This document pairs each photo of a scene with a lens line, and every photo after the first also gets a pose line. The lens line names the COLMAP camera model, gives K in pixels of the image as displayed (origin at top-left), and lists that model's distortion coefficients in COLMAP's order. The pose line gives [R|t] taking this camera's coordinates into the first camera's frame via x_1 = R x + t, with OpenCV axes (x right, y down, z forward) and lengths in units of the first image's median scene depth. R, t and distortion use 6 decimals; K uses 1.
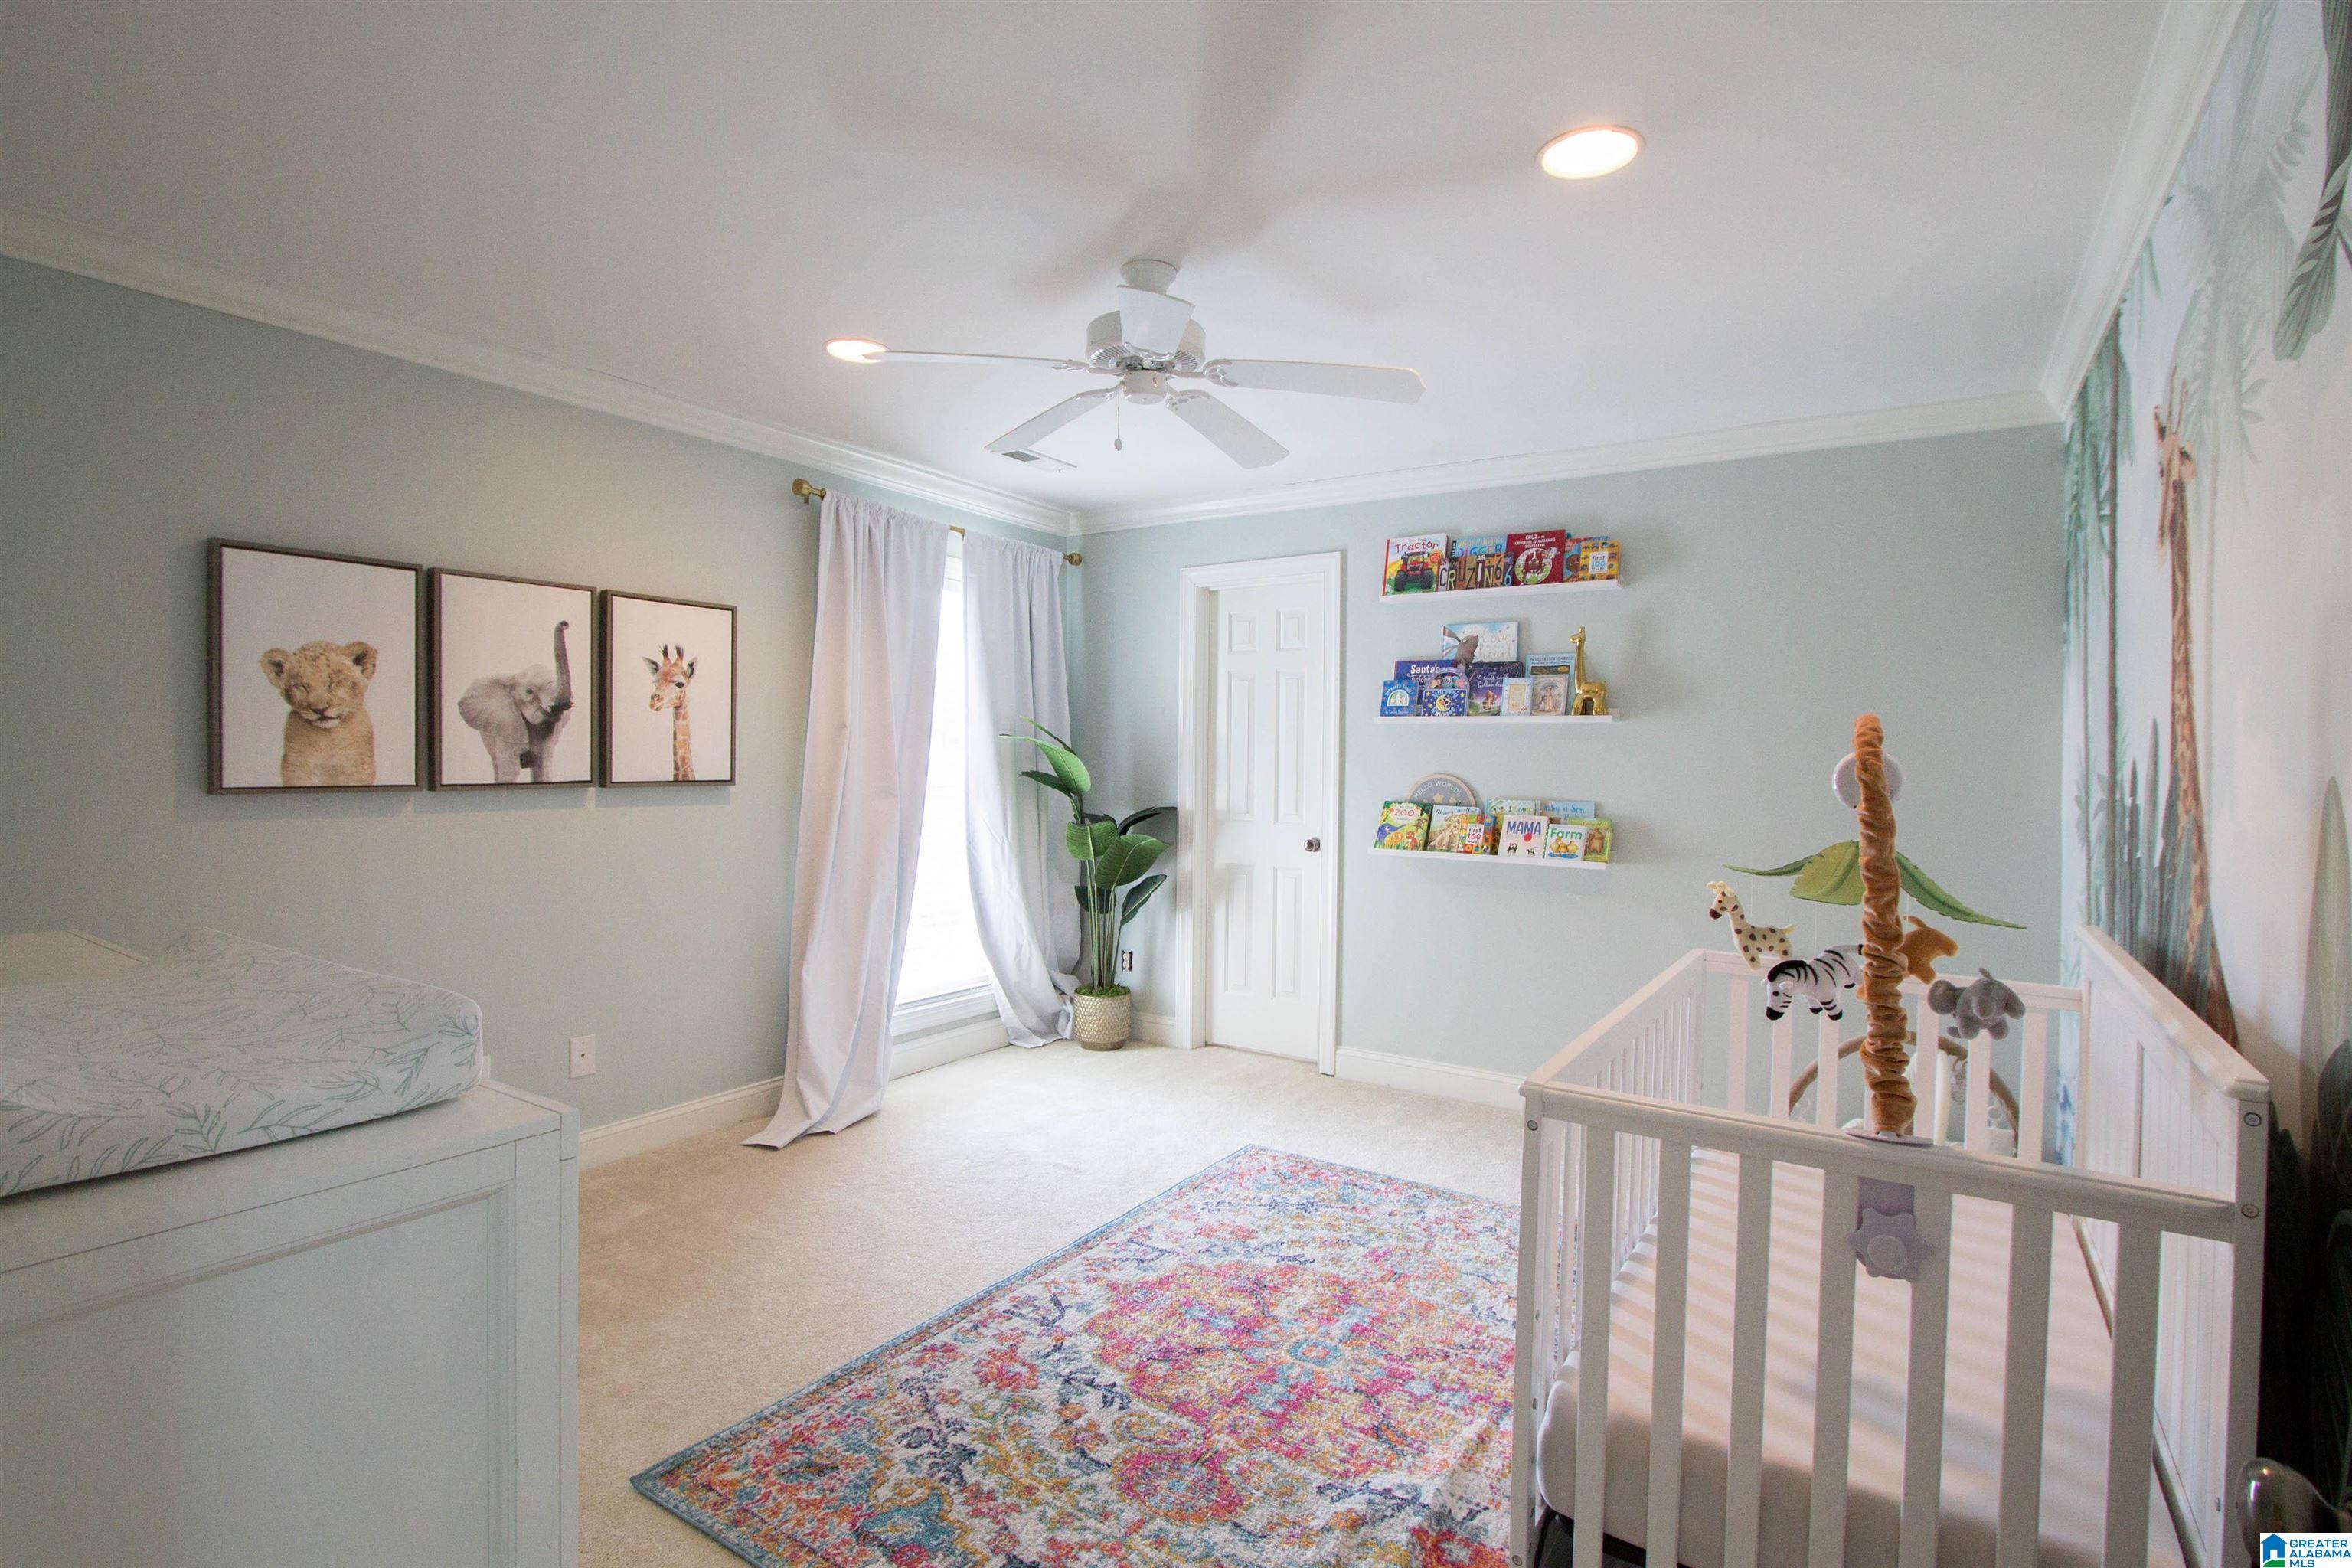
lens RADIAL K [[1141.1, 0, 1172.1], [0, 1141.1, 776.7], [0, 0, 1]] dist [-0.022615, 0.001003]
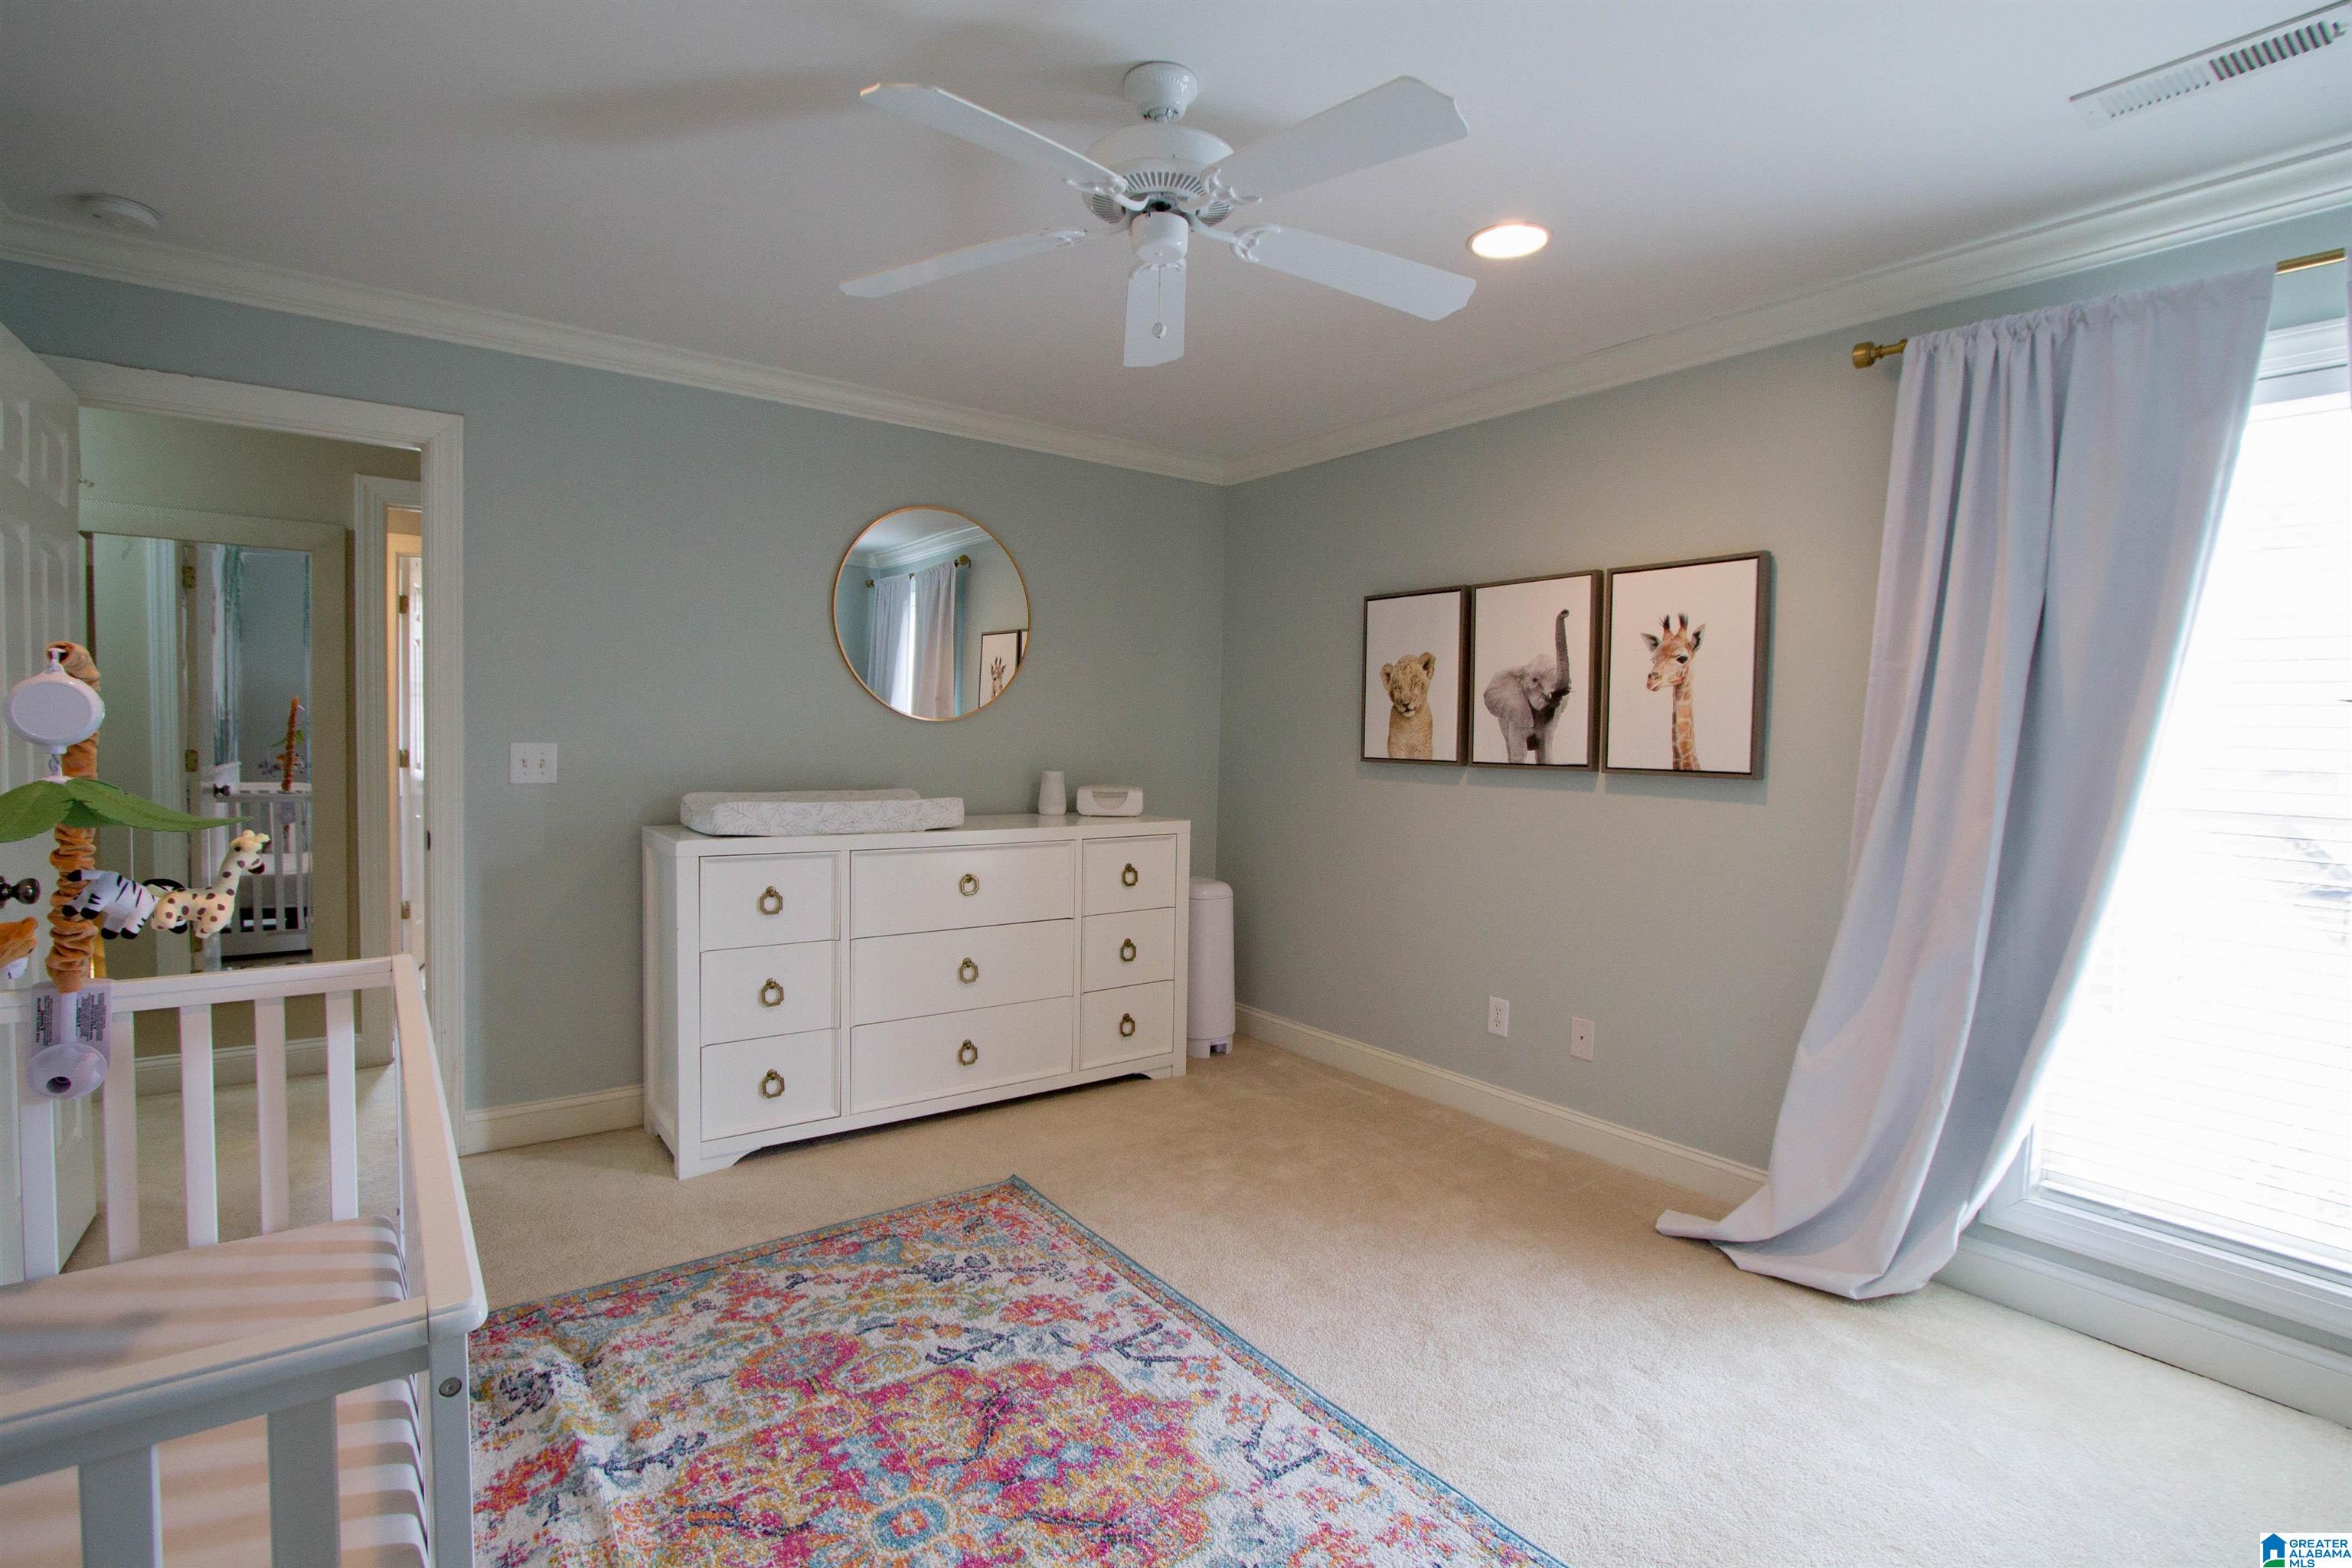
lens RADIAL K [[1093.6, 0, 1171.1], [0, 1093.6, 774.7], [0, 0, 1]] dist [-0.024263, 0.004520]
pose [[-0.340490, 0.018878, -0.940059, 0.536933], [-0.041776, 0.998507, 0.035183, -0.006456], [0.939320, 0.051251, -0.339193, 1.025404]]
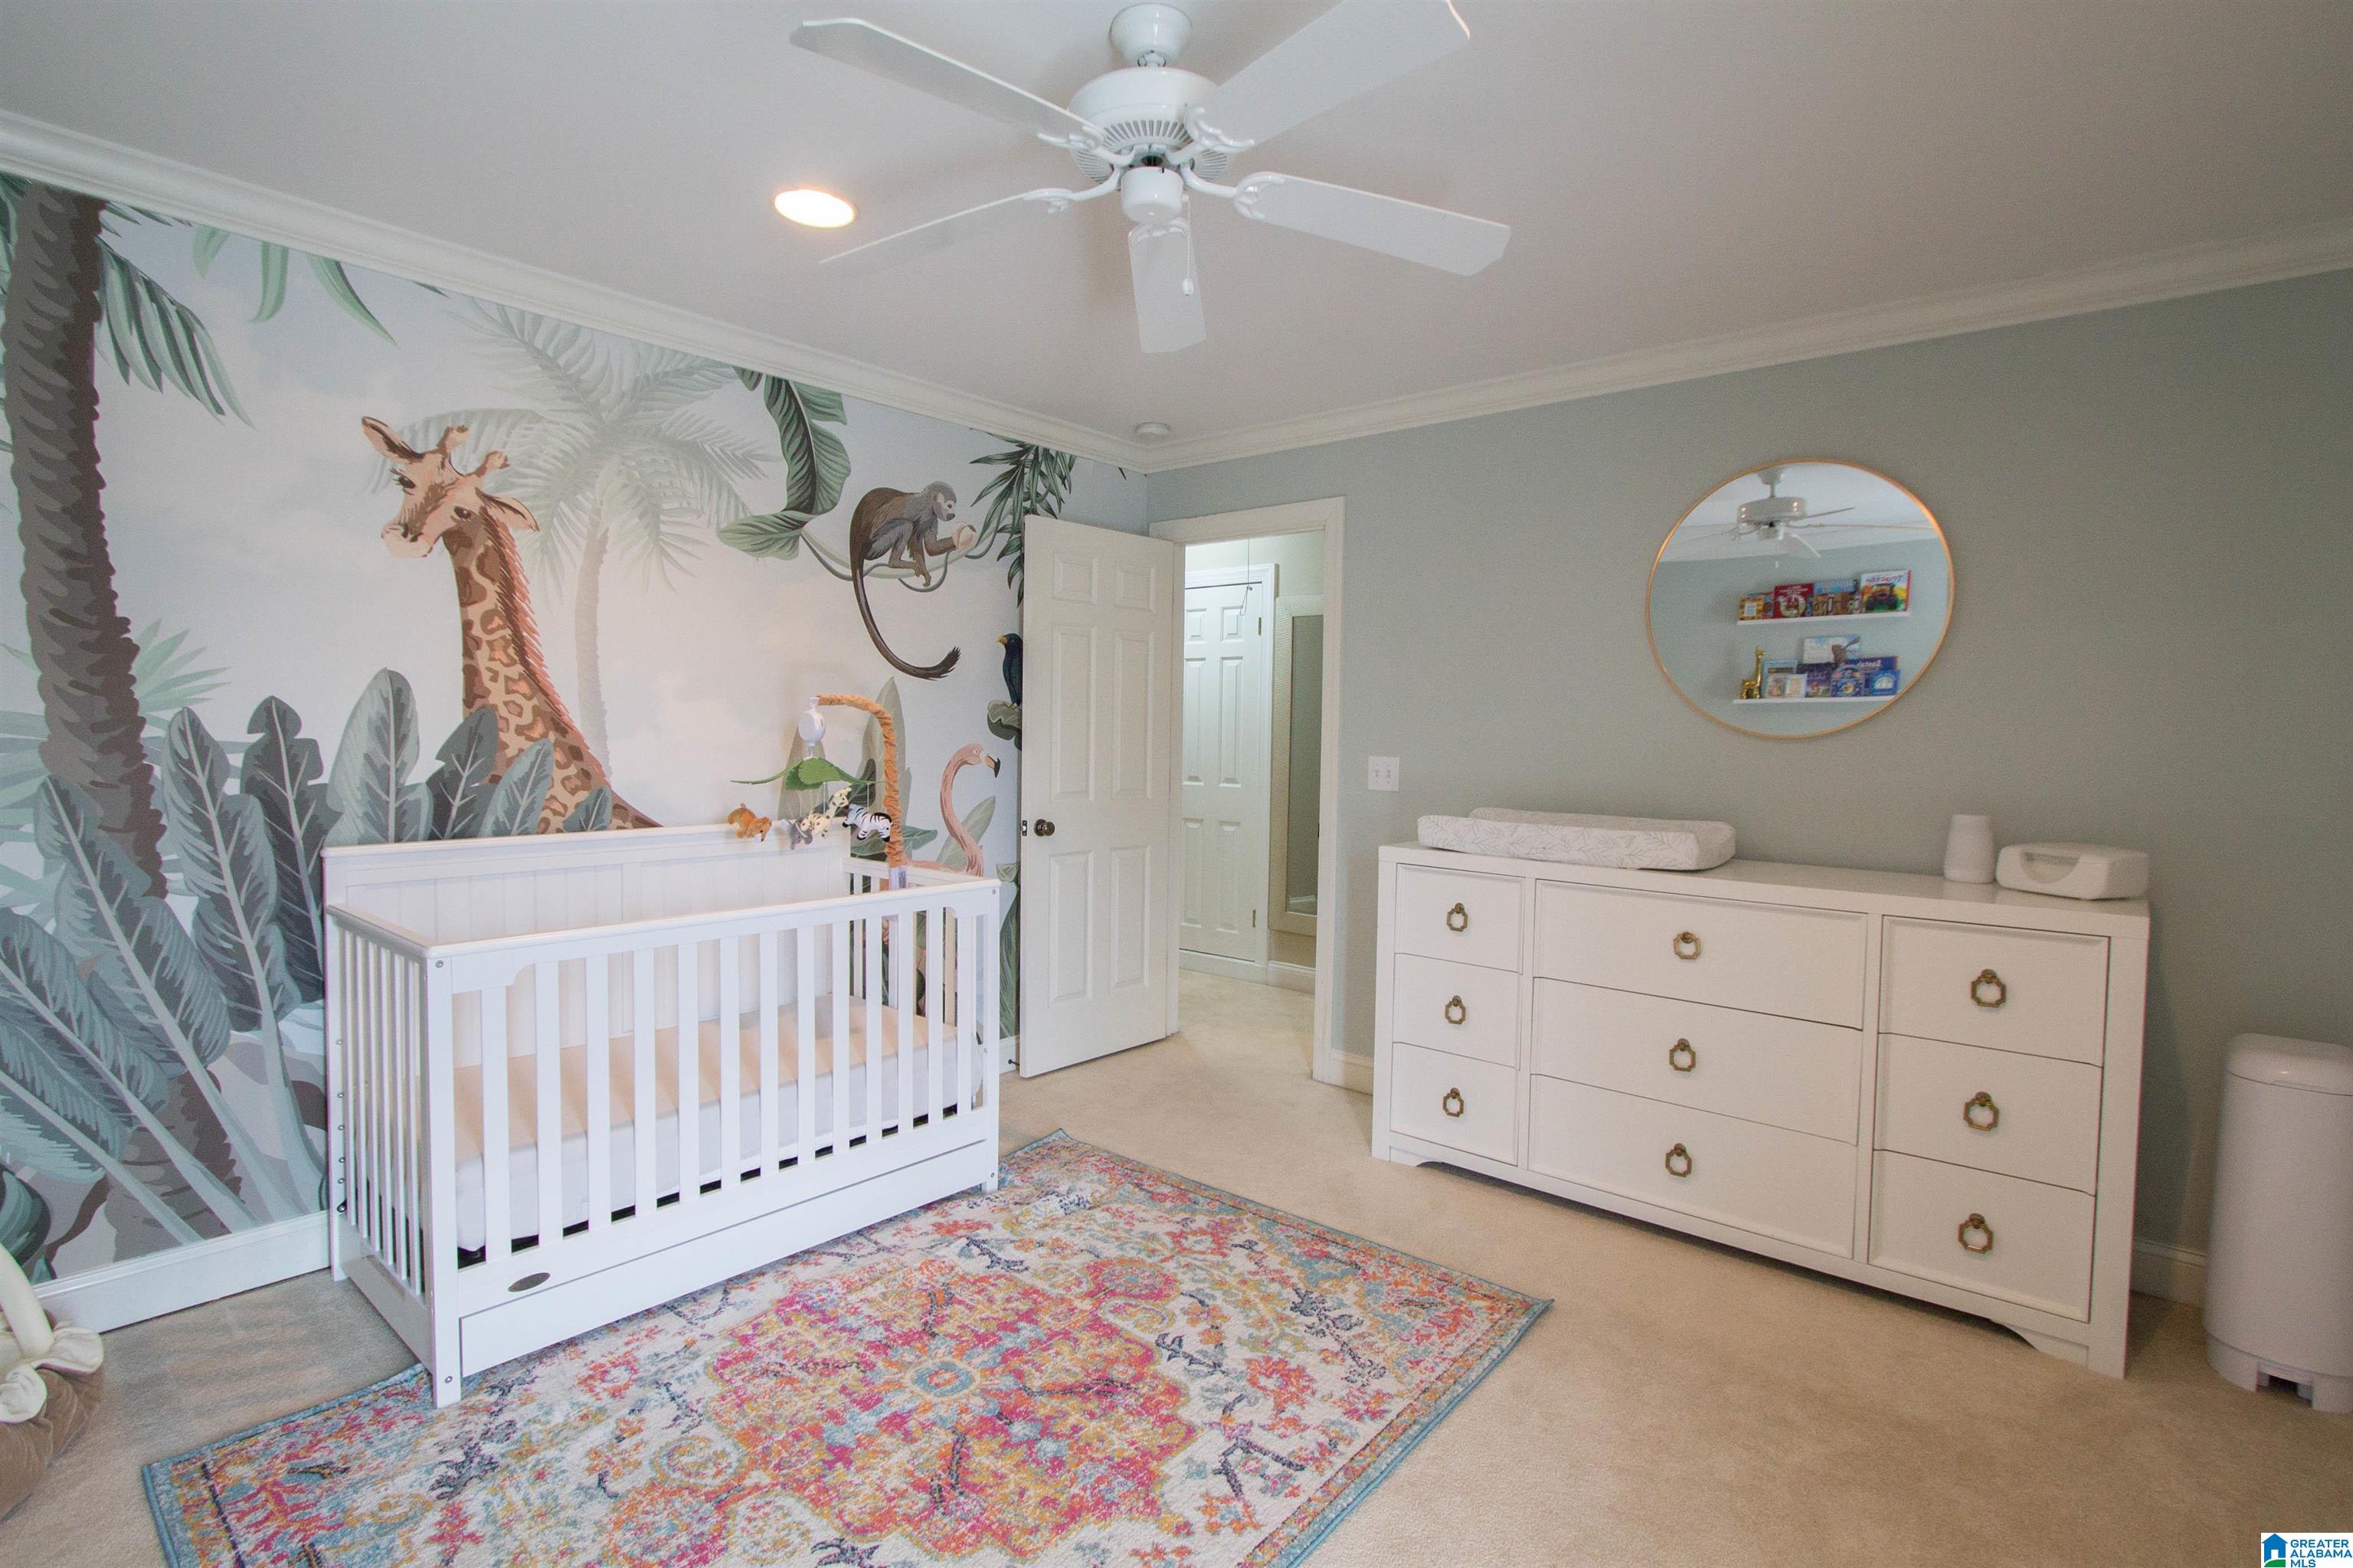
lens RADIAL K [[1118.8, 0, 1169.9], [0, 1118.8, 773.0], [0, 0, 1]] dist [-0.025322, 0.004759]
pose [[-0.992192, -0.037012, 0.119099, -0.104814], [-0.030062, 0.997768, 0.059635, -0.023601], [-0.121041, 0.055589, -0.991090, 1.365332]]
